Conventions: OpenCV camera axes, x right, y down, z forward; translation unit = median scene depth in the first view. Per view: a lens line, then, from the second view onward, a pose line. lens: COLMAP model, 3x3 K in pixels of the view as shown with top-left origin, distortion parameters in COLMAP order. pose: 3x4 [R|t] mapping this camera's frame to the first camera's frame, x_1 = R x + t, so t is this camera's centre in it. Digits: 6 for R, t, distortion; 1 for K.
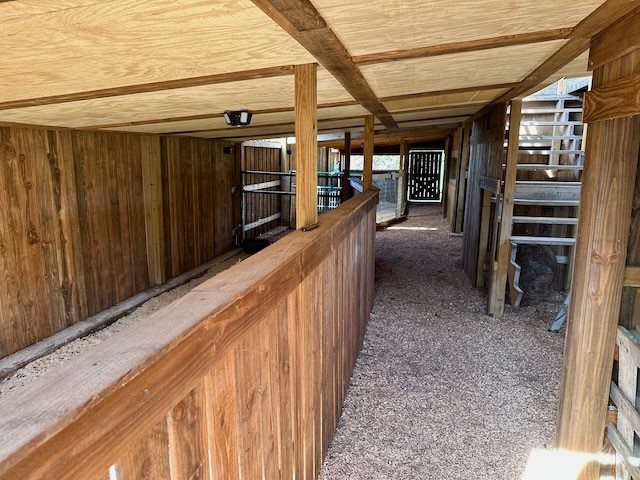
lens RADIAL K [[452.5, 0, 323.2], [0, 452.5, 242.8], [0, 0, 1]] dist [0.148437, -0.173038]
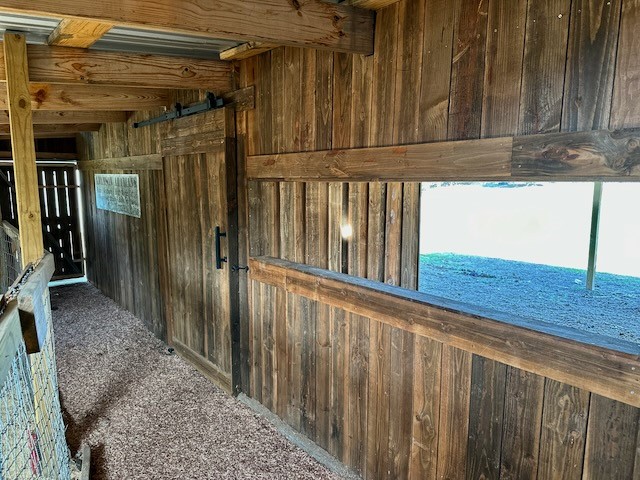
lens RADIAL K [[452.5, 0, 323.2], [0, 452.5, 242.8], [0, 0, 1]] dist [0.148437, -0.173038]
pose [[0.634527, -0.116584, 0.764057, 0.068060], [0.149614, 0.988388, 0.026563, -0.103585], [-0.758282, 0.097459, 0.644601, 0.549576]]
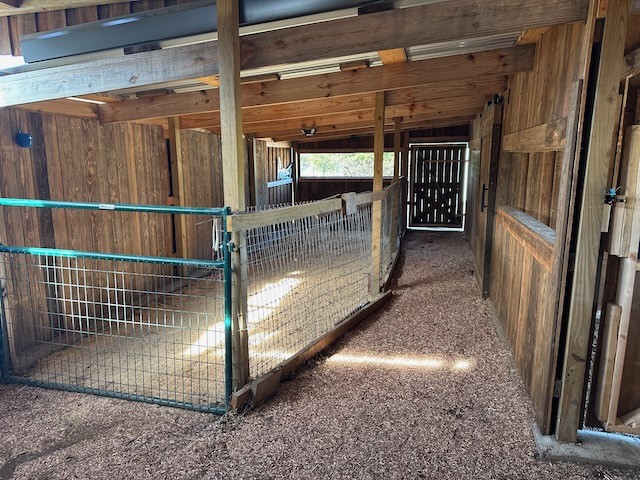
lens RADIAL K [[452.5, 0, 323.2], [0, 452.5, 242.8], [0, 0, 1]] dist [0.148437, -0.173038]
pose [[0.999689, -0.006909, -0.023970, 0.092013], [0.006867, 0.999975, -0.001822, -0.074612], [0.023982, 0.001657, 0.999711, 0.411678]]
